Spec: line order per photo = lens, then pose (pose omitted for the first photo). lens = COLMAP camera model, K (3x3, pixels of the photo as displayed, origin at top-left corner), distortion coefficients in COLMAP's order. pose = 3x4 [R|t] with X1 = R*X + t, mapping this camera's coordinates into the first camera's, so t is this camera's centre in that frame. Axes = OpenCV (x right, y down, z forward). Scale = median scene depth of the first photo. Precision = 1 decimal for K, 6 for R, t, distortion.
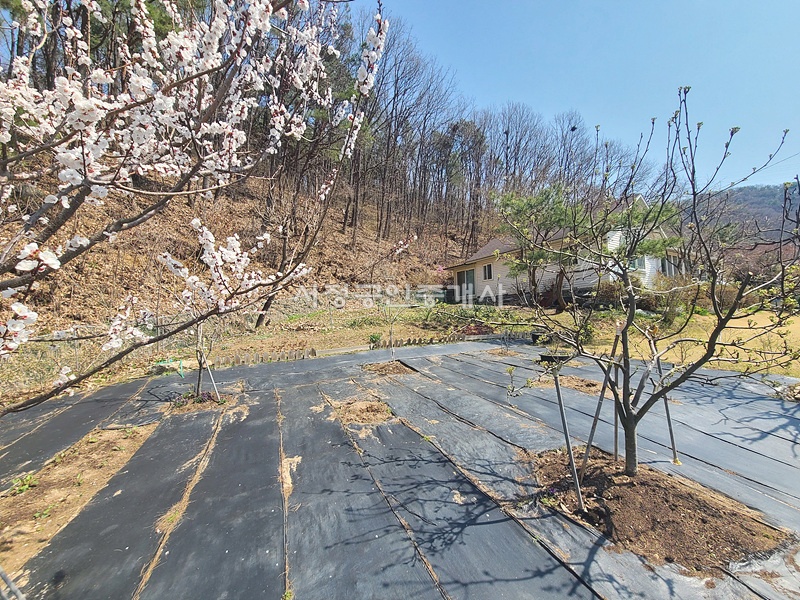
lens RADIAL K [[328.7, 0, 400.0], [0, 328.7, 298.9], [0, 0, 1]] dist [0.001022, -0.001134]
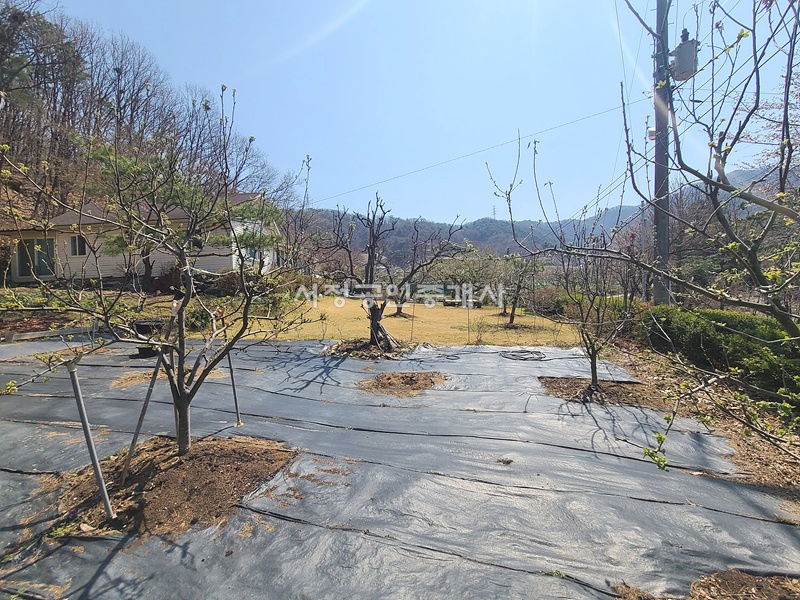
lens RADIAL K [[328.7, 0, 399.9], [0, 328.7, 301.6], [0, 0, 1]] dist [0.001022, -0.001134]
pose [[0.525786, -0.013630, 0.850508, 0.193942], [-0.025963, 0.999149, 0.032063, 0.019841], [-0.850220, -0.038939, 0.524985, -0.070948]]
